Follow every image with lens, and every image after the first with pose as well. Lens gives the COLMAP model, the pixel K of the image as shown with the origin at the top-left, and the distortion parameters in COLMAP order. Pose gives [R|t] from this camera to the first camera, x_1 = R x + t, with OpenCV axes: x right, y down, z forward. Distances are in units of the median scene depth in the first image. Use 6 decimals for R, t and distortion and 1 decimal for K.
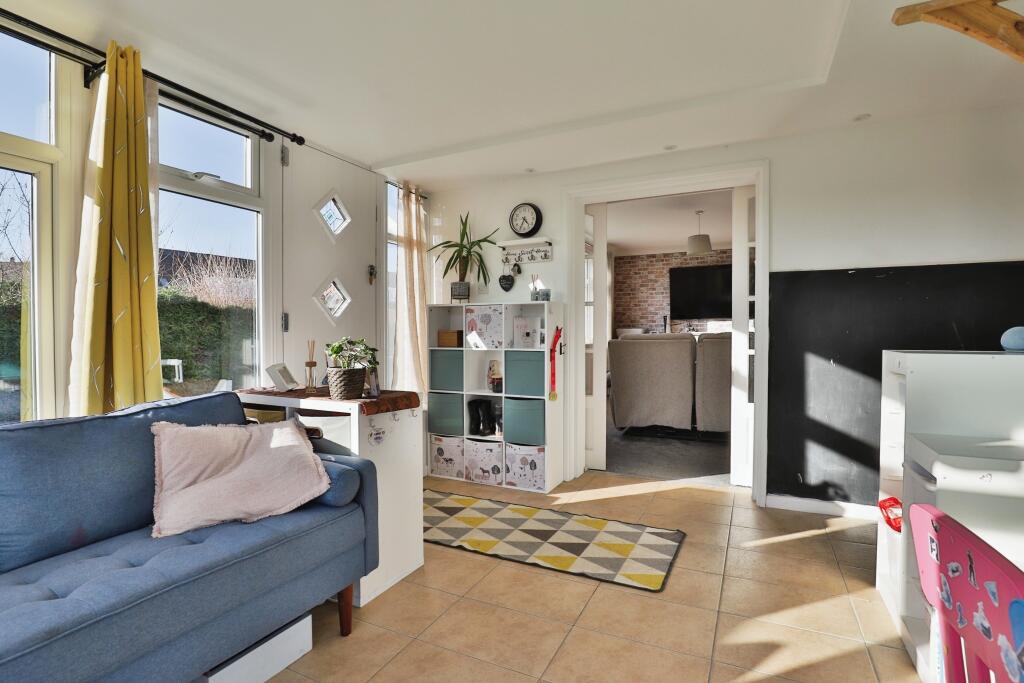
lens RADIAL K [[508.1, 0, 512.0], [0, 508.1, 341.5], [0, 0, 1]] dist [-0.018850, 0.001460]
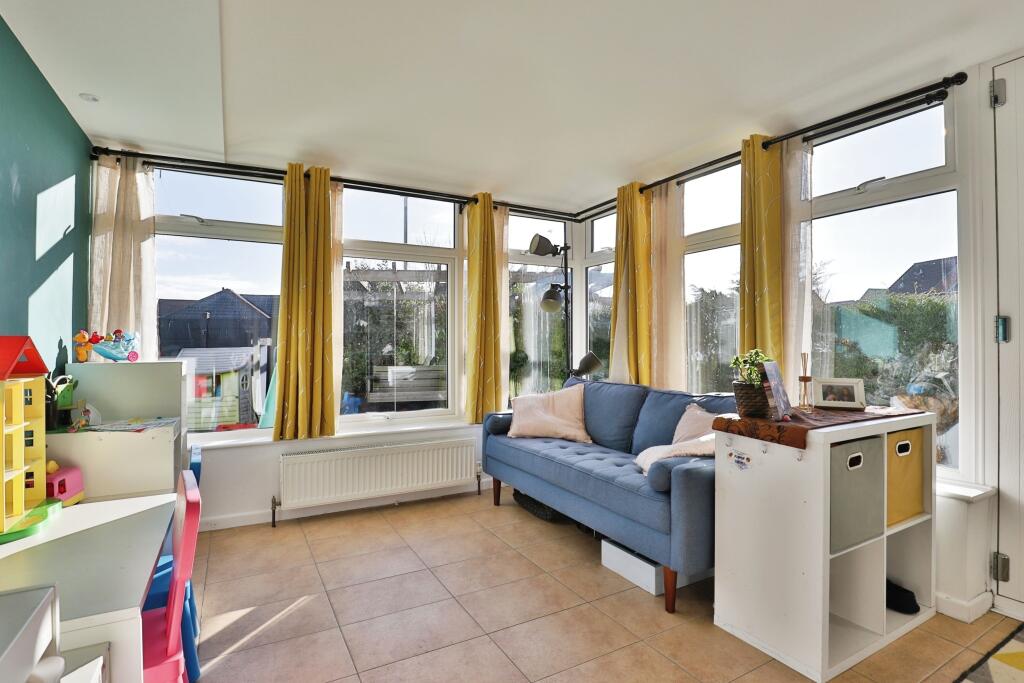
lens RADIAL K [[508.1, 0, 512.0], [0, 508.1, 341.5], [0, 0, 1]] dist [-0.018850, 0.001460]
pose [[-0.540828, 0.002855, -0.841128, 0.473896], [-0.011968, 0.999867, 0.011089, -0.019630], [0.841048, 0.016063, -0.540722, 0.761439]]
